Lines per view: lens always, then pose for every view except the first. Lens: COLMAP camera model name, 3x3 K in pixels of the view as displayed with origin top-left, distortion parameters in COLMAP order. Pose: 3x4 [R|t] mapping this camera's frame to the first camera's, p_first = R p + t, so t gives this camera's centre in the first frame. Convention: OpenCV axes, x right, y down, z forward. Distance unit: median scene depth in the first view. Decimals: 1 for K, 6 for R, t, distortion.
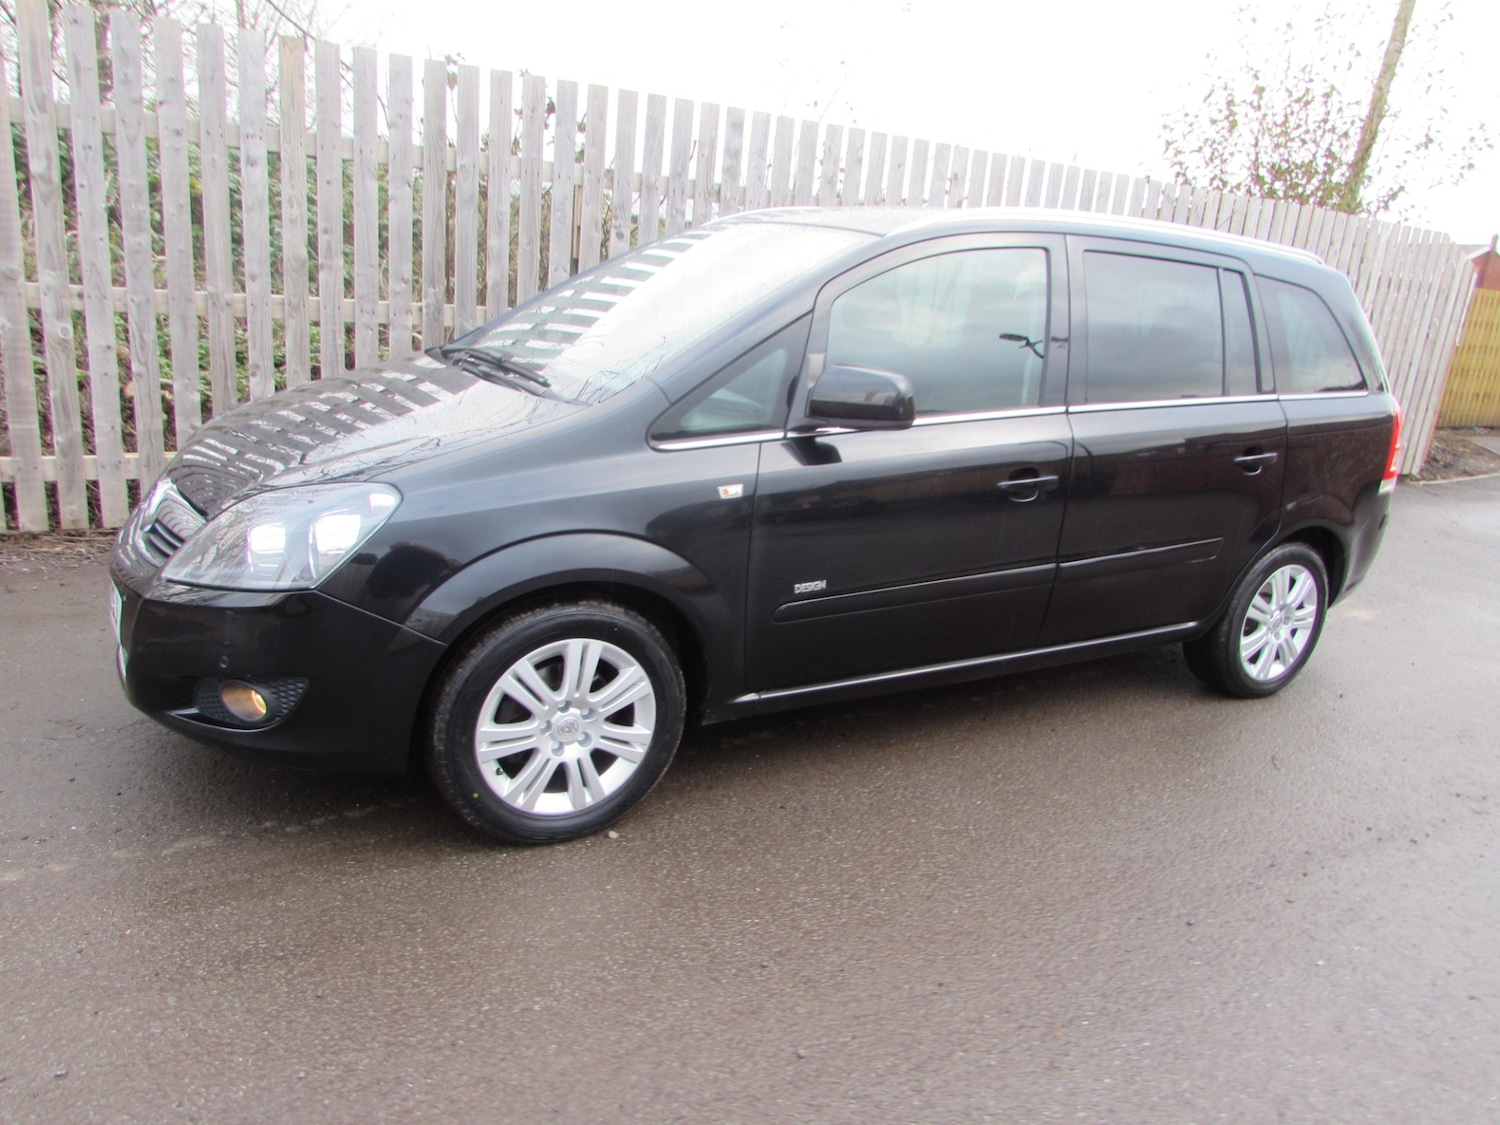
lens RADIAL K [[1059.8, 0, 744.0], [0, 1059.8, 570.5], [0, 0, 1]] dist [-0.049587, 0.027539]
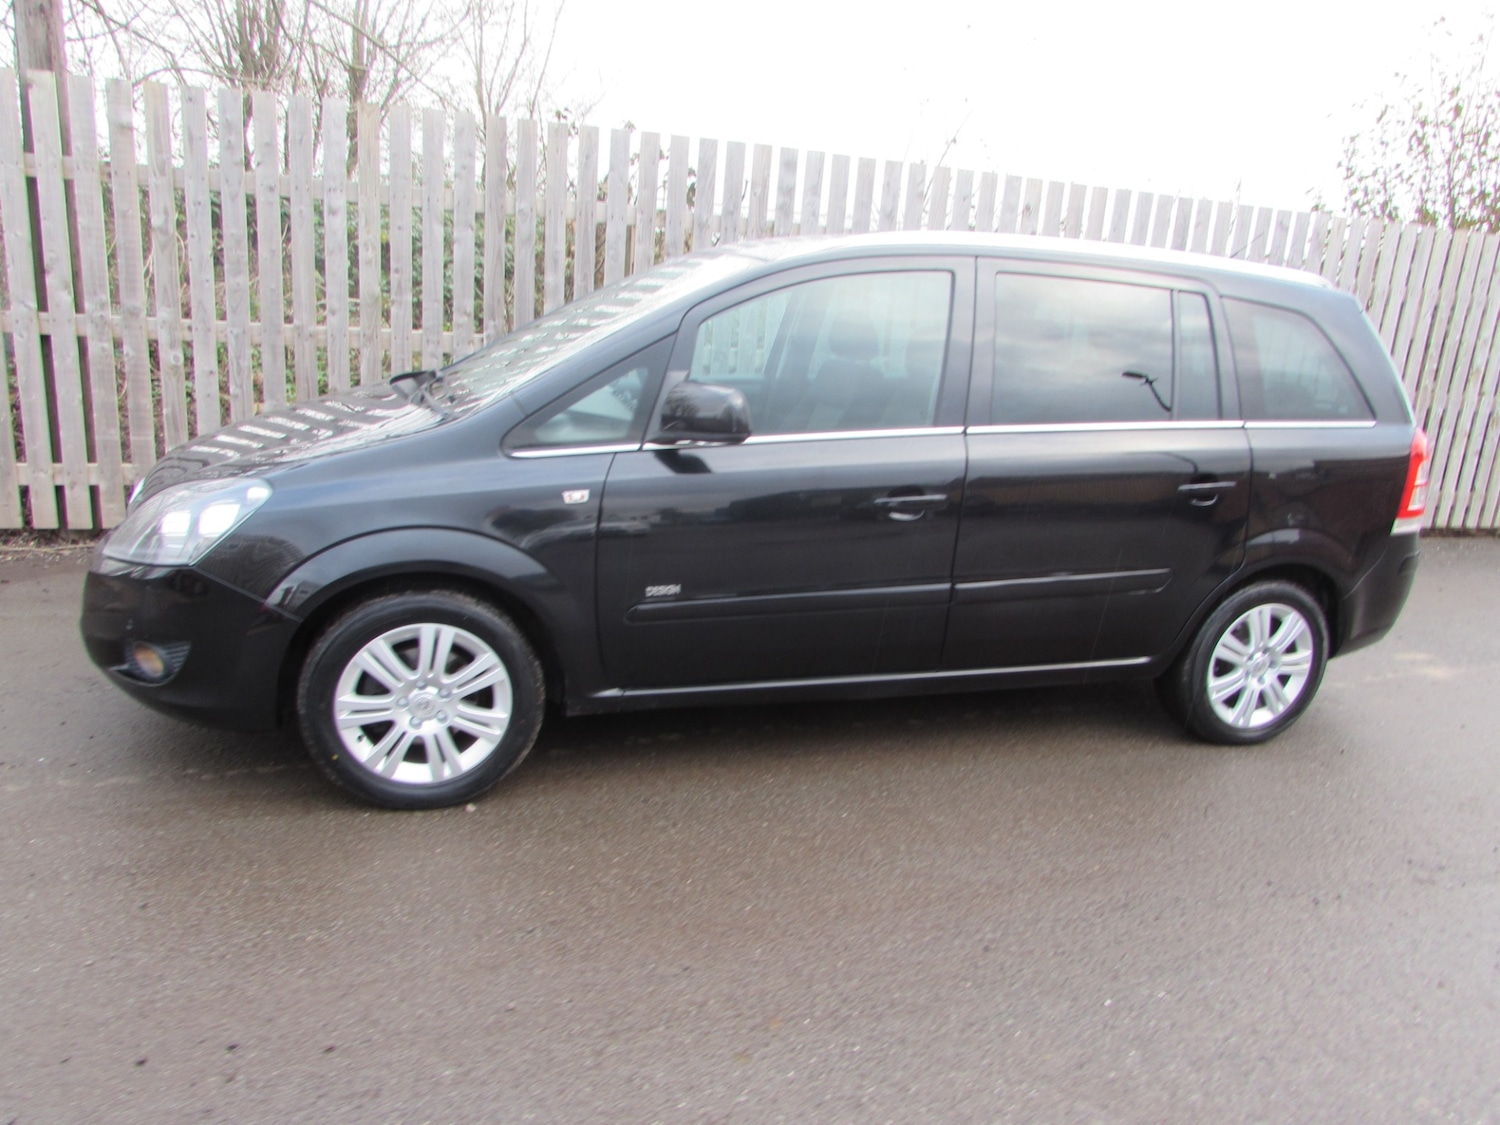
lens RADIAL K [[1059.8, 0, 745.2], [0, 1059.8, 570.4], [0, 0, 1]] dist [-0.049587, 0.027539]
pose [[0.977501, 0.041221, -0.206863, 0.215750], [-0.049026, 0.998261, -0.032744, 0.015487], [0.205154, 0.042149, 0.977822, -0.011207]]
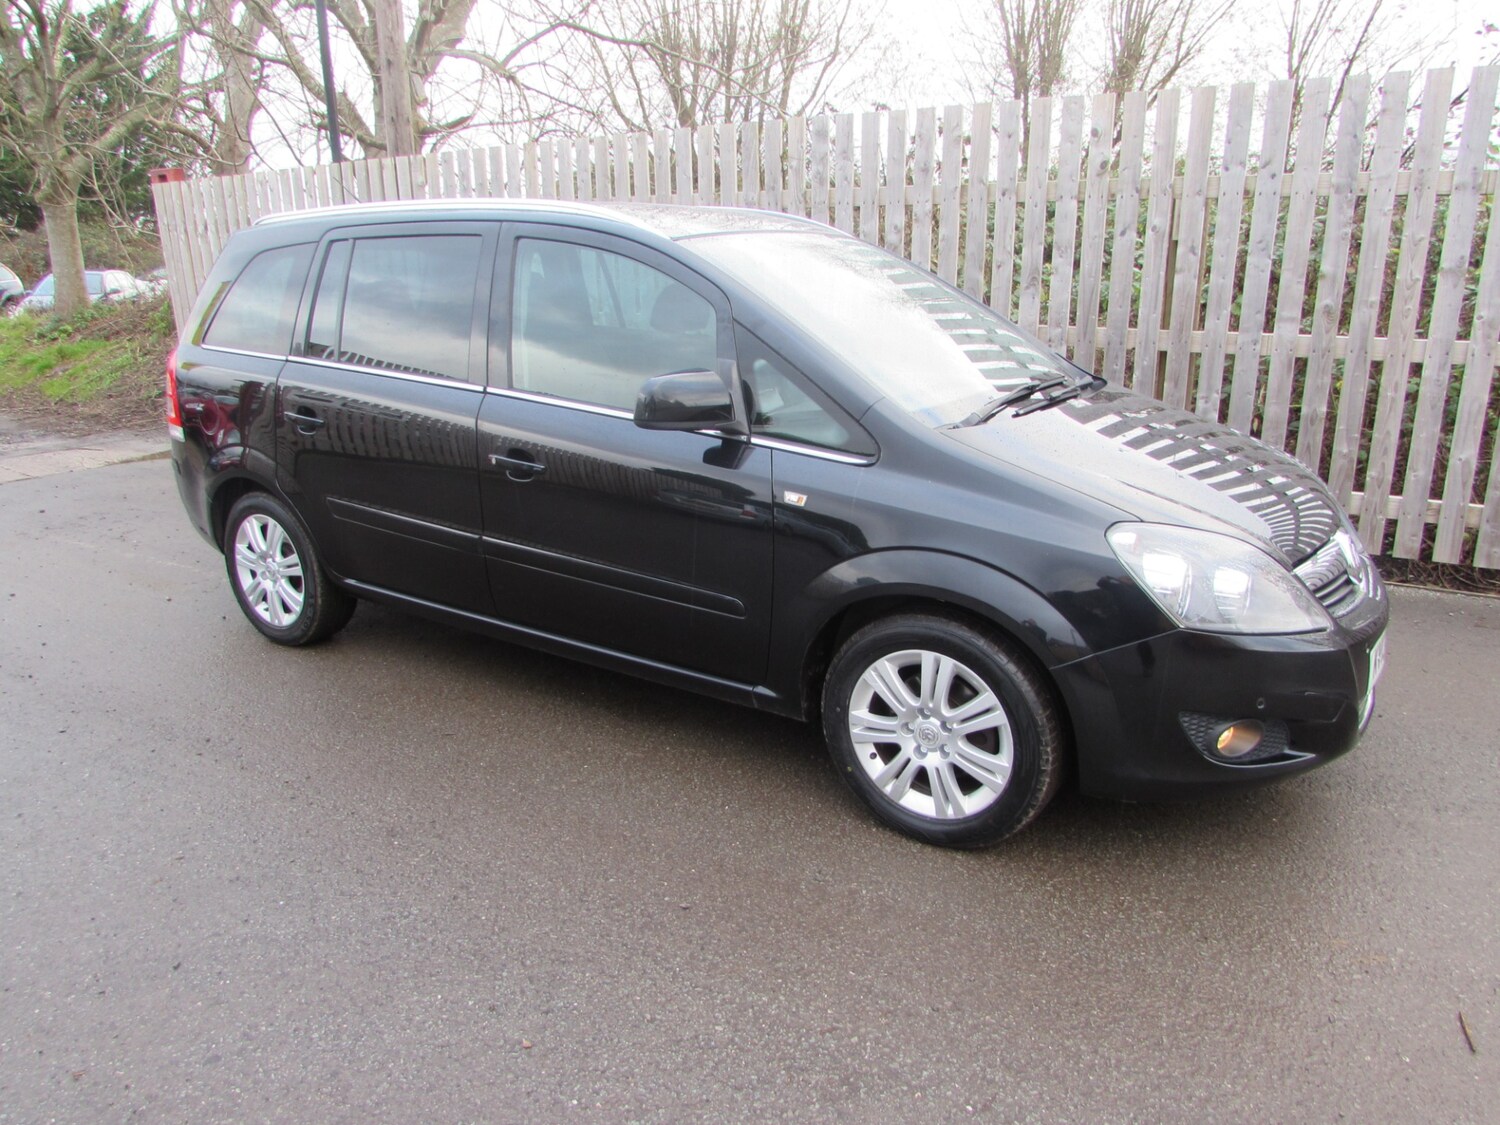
lens RADIAL K [[1059.8, 0, 758.2], [0, 1059.8, 564.4], [0, 0, 1]] dist [-0.049587, 0.027539]
pose [[0.488616, 0.162128, -0.857303, 1.114411], [-0.192745, 0.978366, 0.075169, -0.078753], [0.850943, 0.128512, 0.509295, 0.551481]]
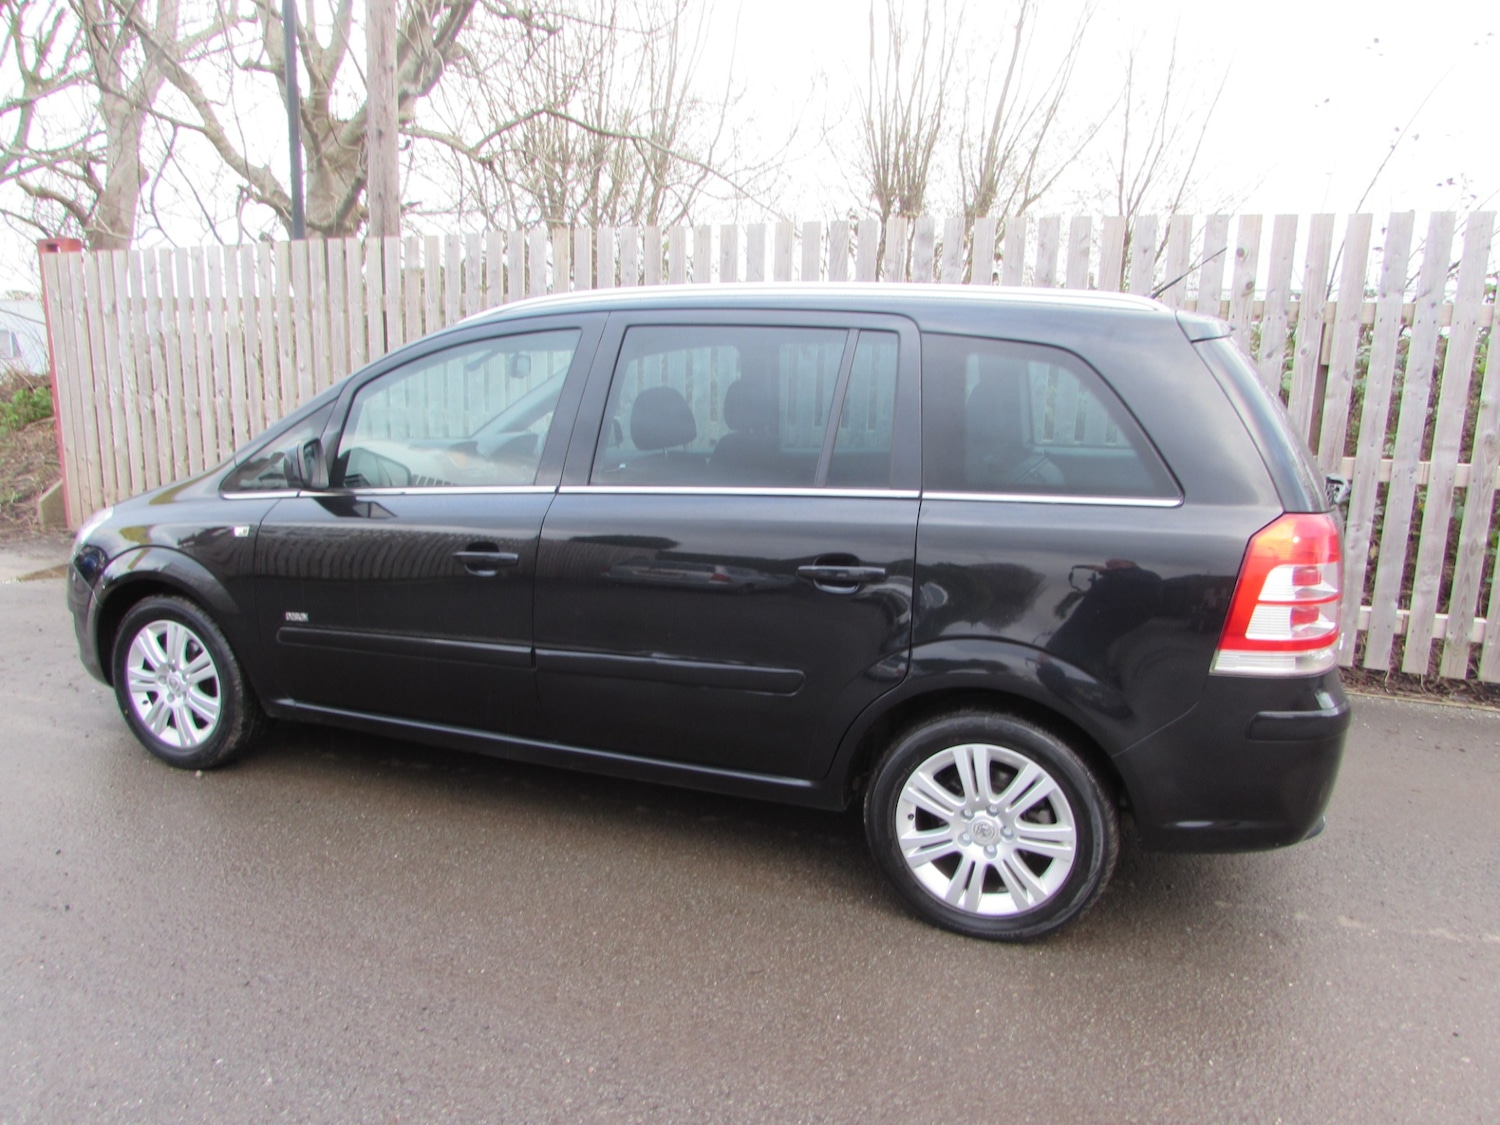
lens RADIAL K [[1059.8, 0, 754.9], [0, 1059.8, 564.9], [0, 0, 1]] dist [-0.049587, 0.027539]
pose [[0.637137, 0.078144, -0.766779, 0.796023], [-0.187686, 0.980631, -0.056015, -0.044809], [0.747550, 0.179603, 0.639462, 0.363369]]
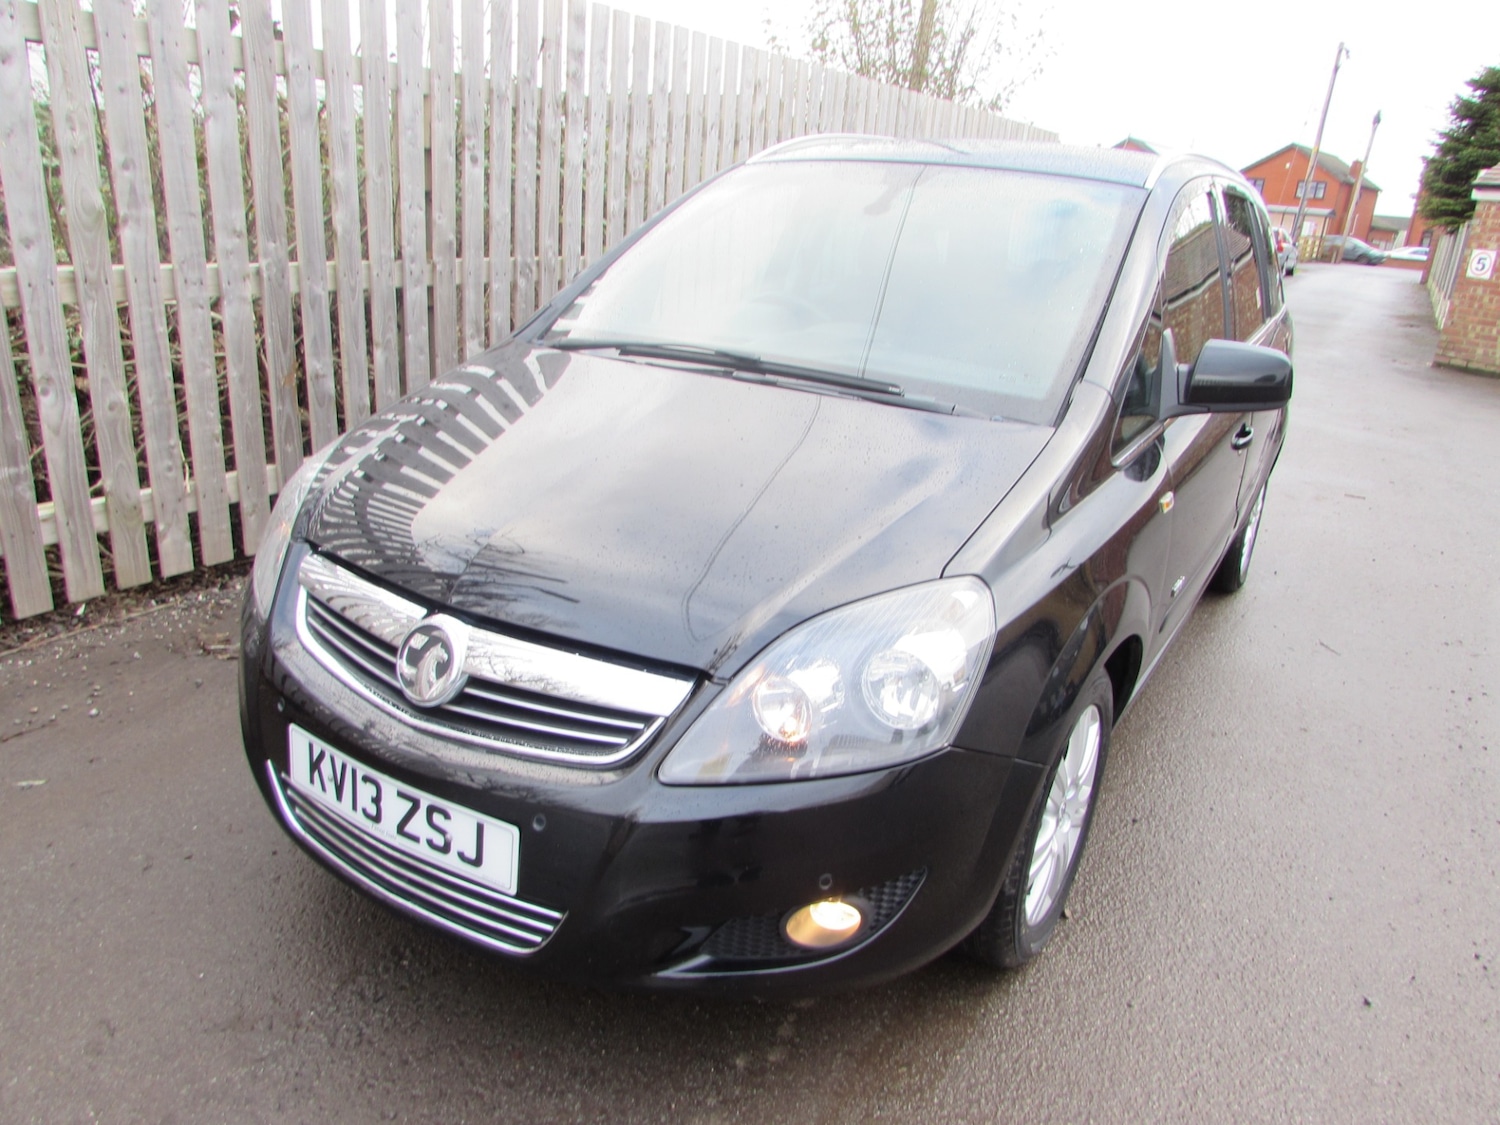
lens RADIAL K [[1059.8, 0, 747.4], [0, 1059.8, 584.3], [0, 0, 1]] dist [-0.049587, 0.027539]
pose [[0.877746, -0.186737, 0.441238, -0.400071], [0.135839, 0.980125, 0.144577, -0.105293], [-0.459466, -0.066964, 0.885667, 0.213722]]
